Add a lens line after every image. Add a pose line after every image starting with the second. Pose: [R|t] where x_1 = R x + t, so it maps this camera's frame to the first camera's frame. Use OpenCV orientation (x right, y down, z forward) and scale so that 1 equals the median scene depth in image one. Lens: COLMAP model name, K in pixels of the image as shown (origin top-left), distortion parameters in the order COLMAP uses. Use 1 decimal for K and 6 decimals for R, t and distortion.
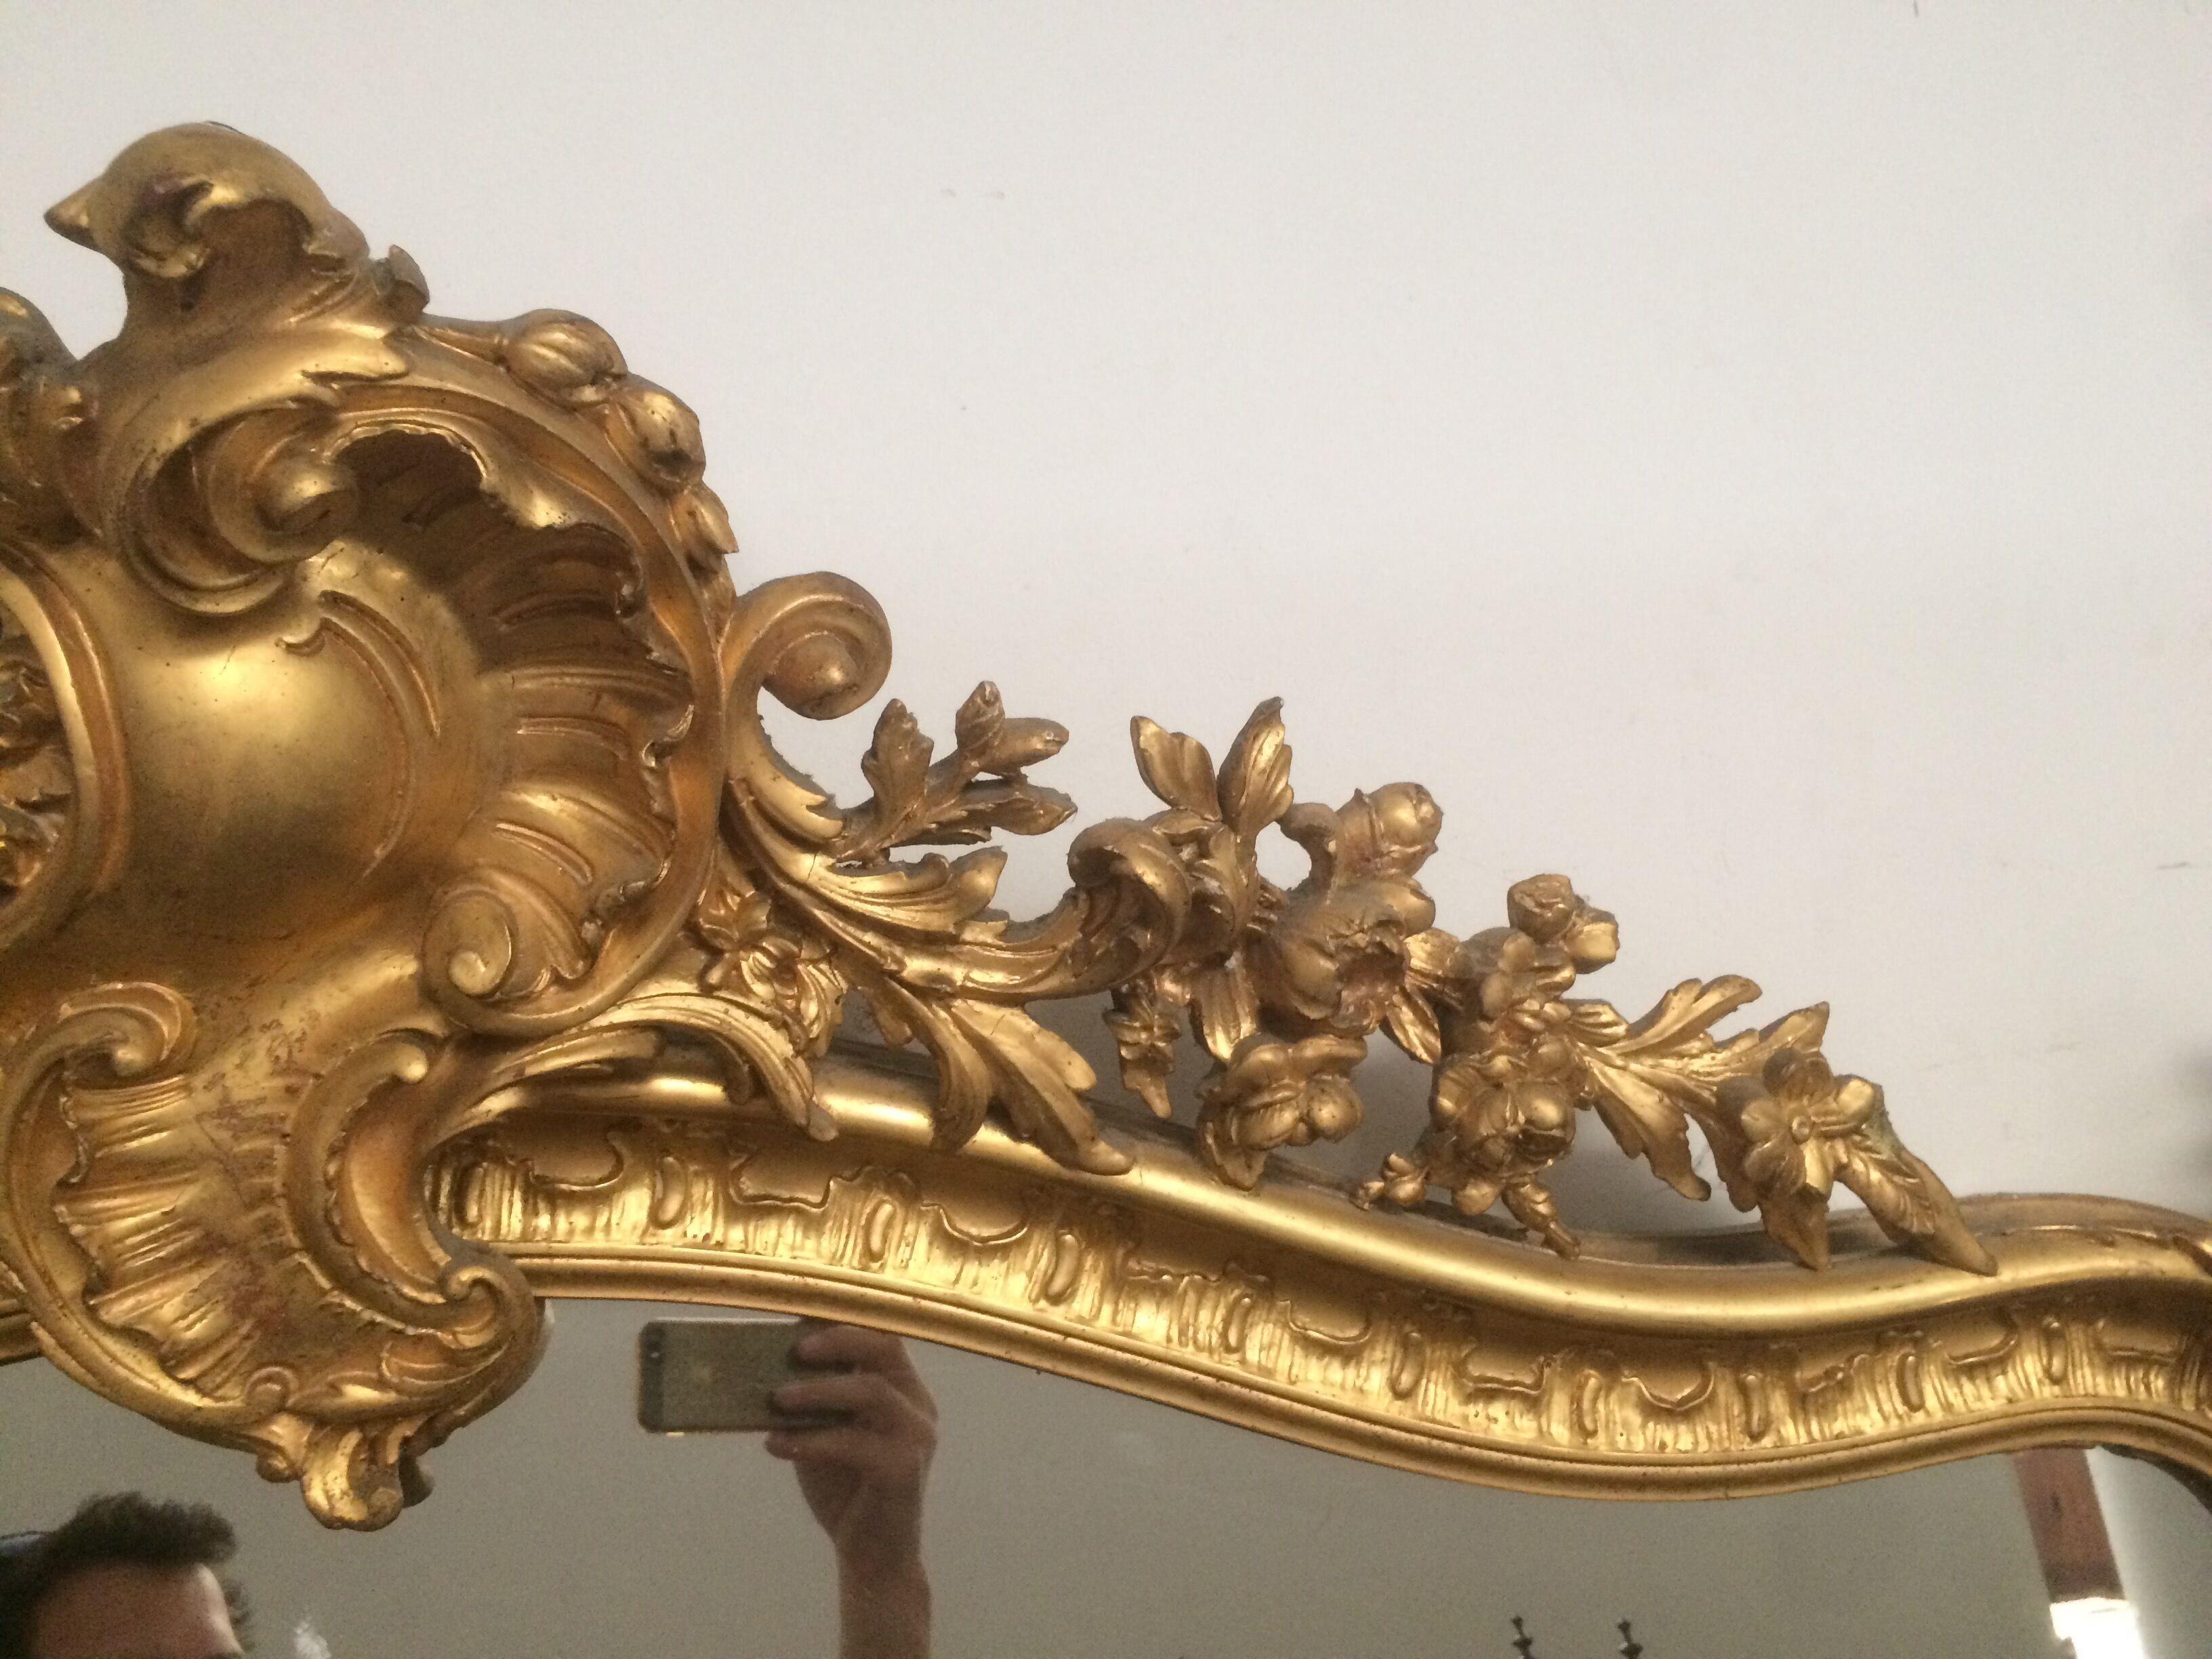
lens RADIAL K [[1895.1, 0, 1112.2], [0, 1895.1, 830.6], [0, 0, 1]] dist [0.069258, -0.106332]
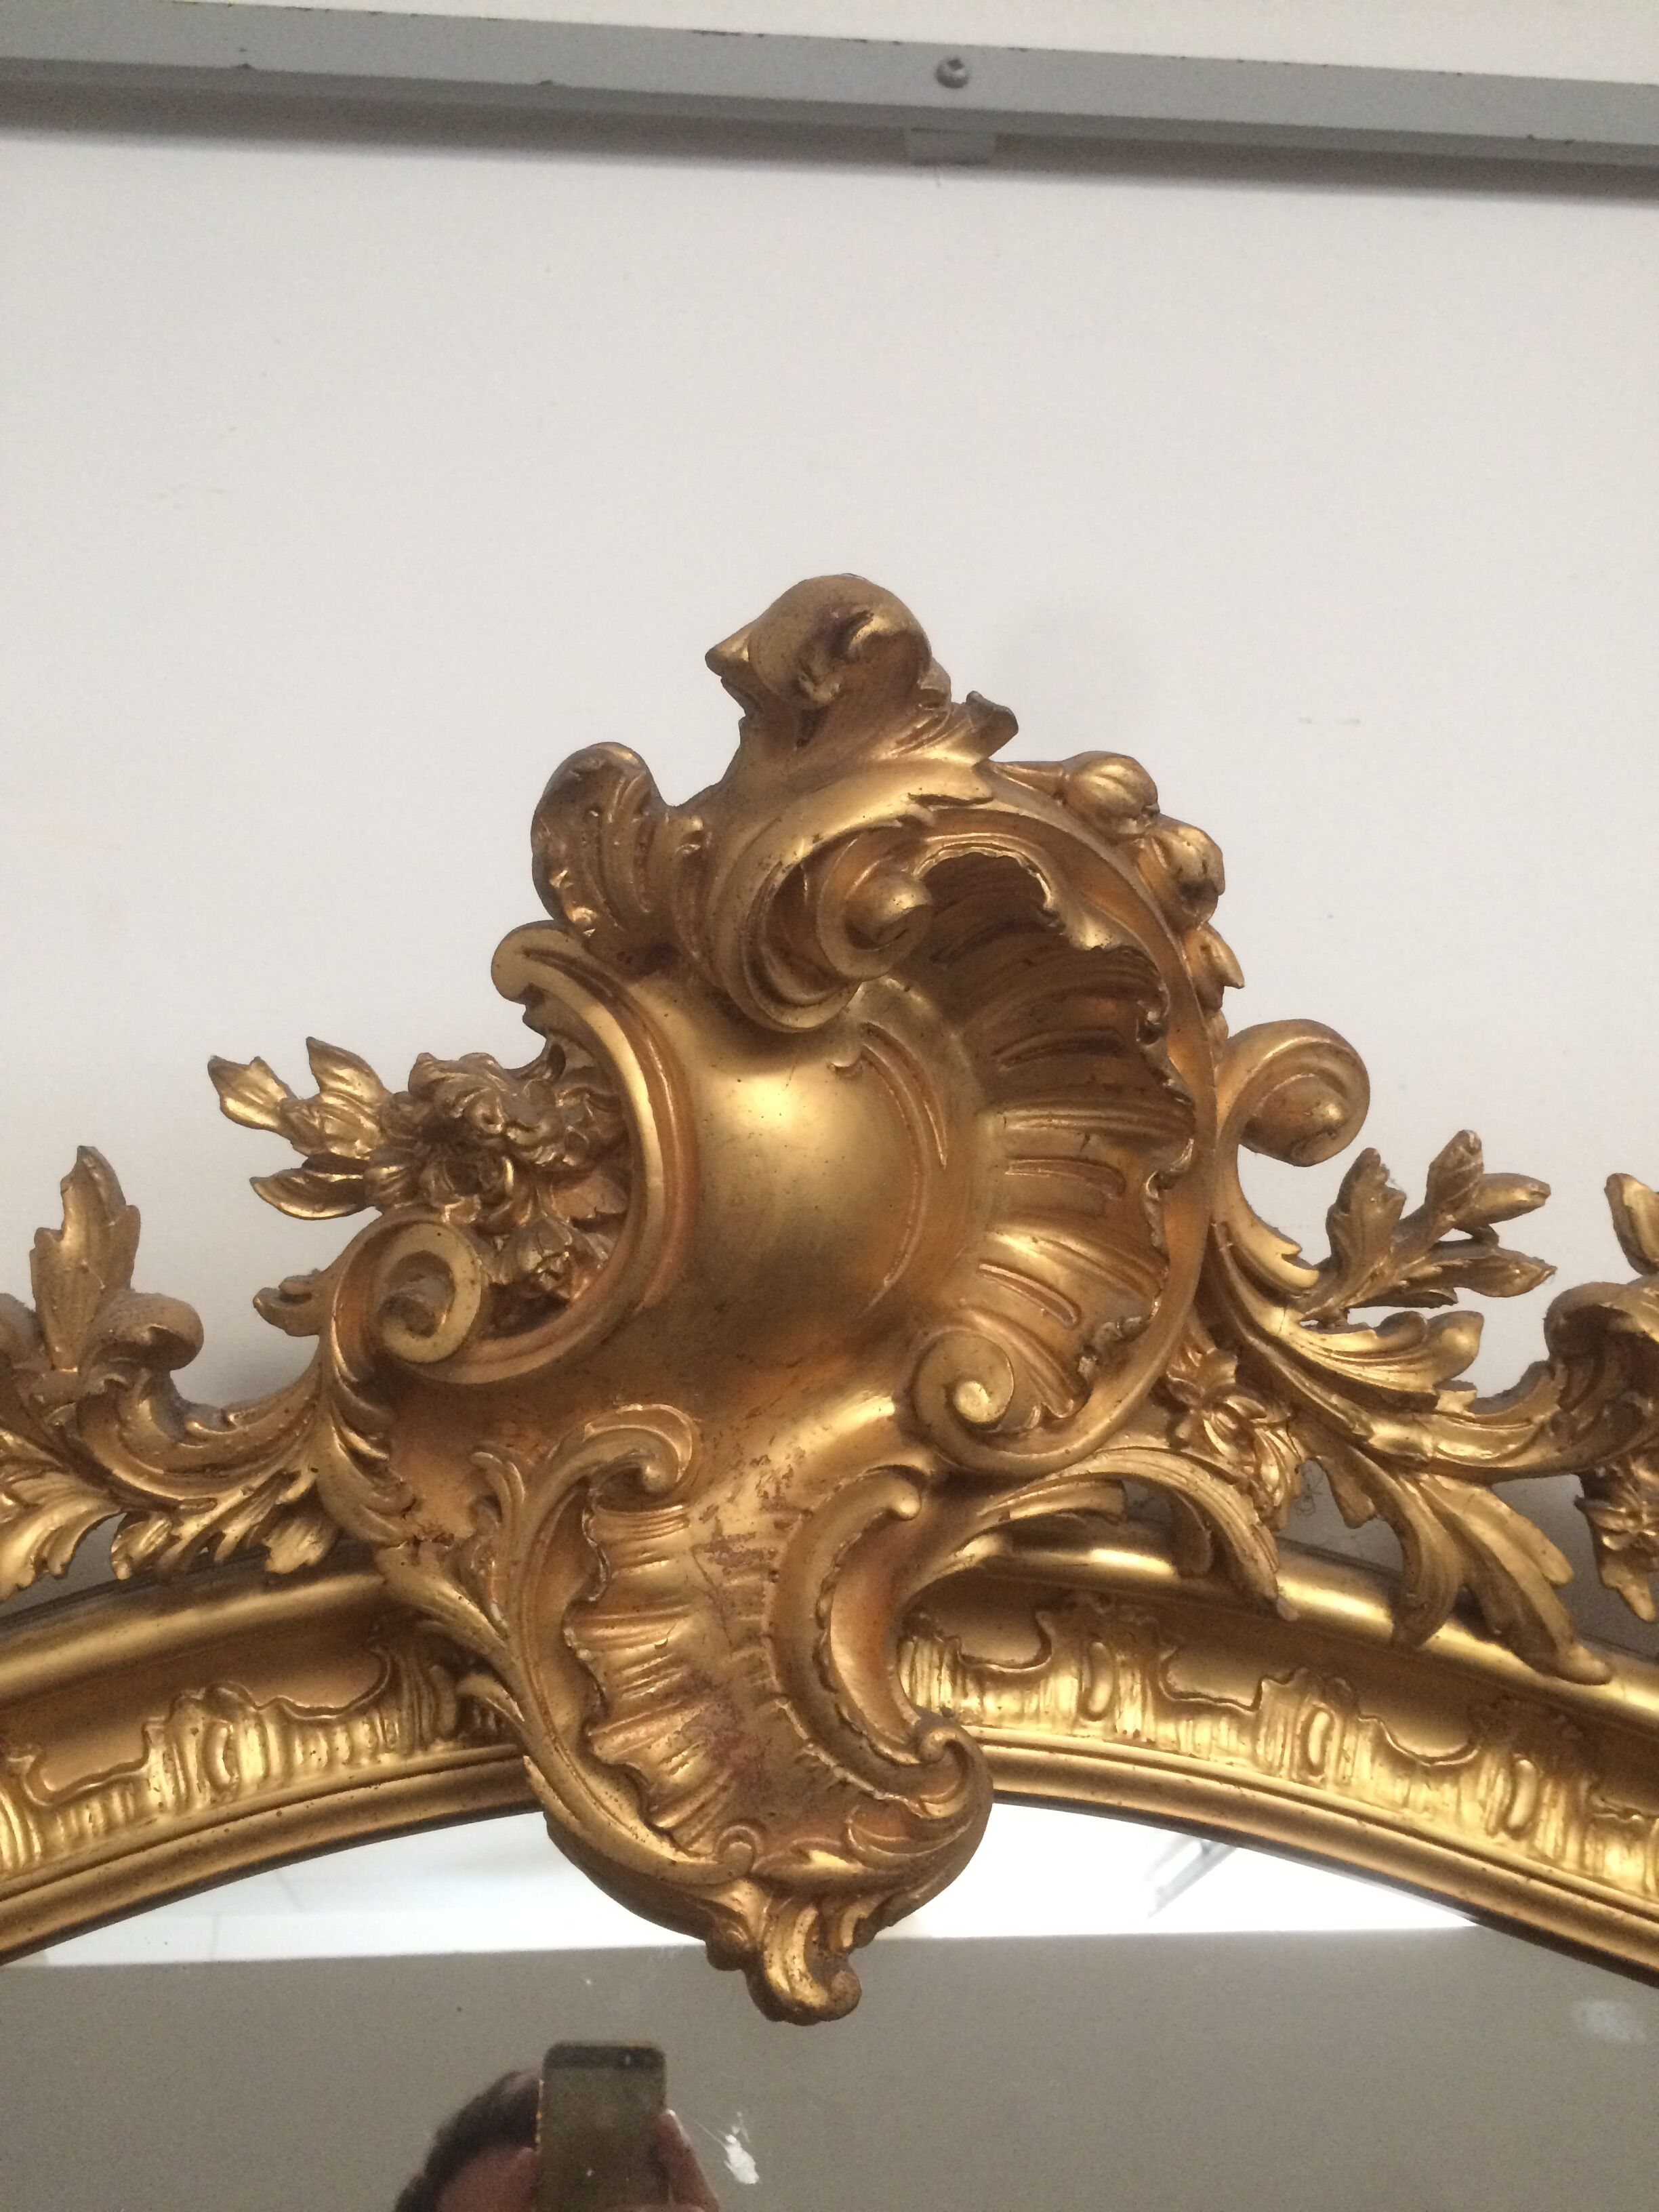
lens RADIAL K [[1895.1, 0, 825.6], [0, 1895.1, 1110.9], [0, 0, 1]] dist [0.069258, -0.106332]
pose [[0.986854, -0.007401, -0.161447, -0.241504], [-0.025869, 0.978837, -0.202998, 0.123293], [0.159532, 0.204506, 0.965778, -0.000672]]
